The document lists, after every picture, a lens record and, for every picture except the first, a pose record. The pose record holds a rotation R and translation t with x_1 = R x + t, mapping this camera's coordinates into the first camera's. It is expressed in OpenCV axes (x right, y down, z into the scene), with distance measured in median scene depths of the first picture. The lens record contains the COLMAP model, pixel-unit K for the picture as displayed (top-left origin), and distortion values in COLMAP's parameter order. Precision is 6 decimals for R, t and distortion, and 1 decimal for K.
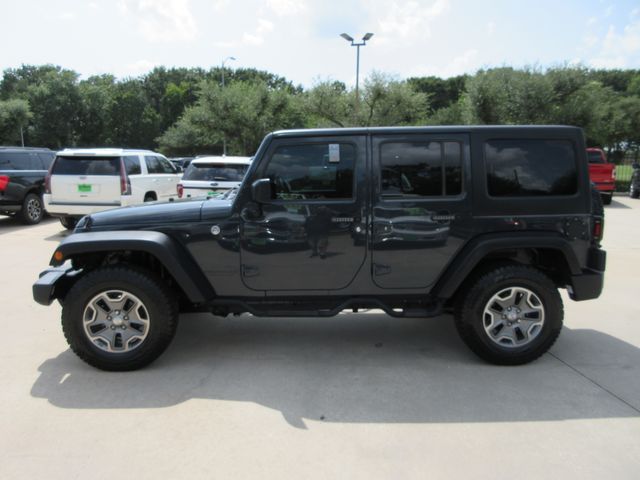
lens RADIAL K [[487.6, 0, 320.0], [0, 487.6, 240.0], [0, 0, 1]] dist [0.007701, 0.007706]
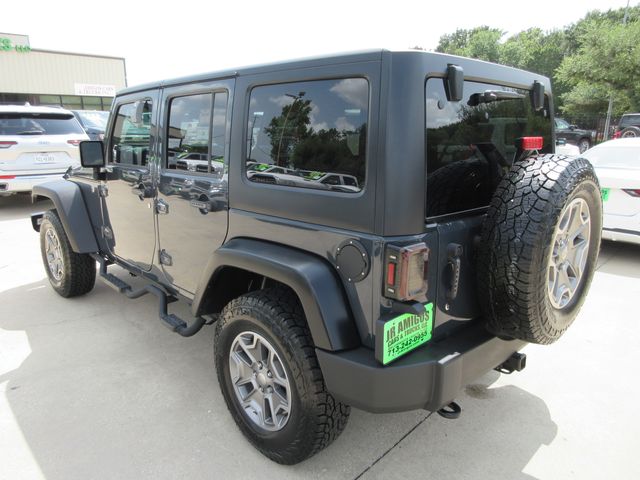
lens RADIAL K [[487.6, 0, 320.0], [0, 487.6, 240.0], [0, 0, 1]] dist [0.007701, 0.007706]
pose [[0.664179, 0.190071, -0.723008, 0.122974], [-0.132339, 0.981758, 0.136522, -0.014604], [0.735767, 0.005007, 0.677216, 0.095476]]
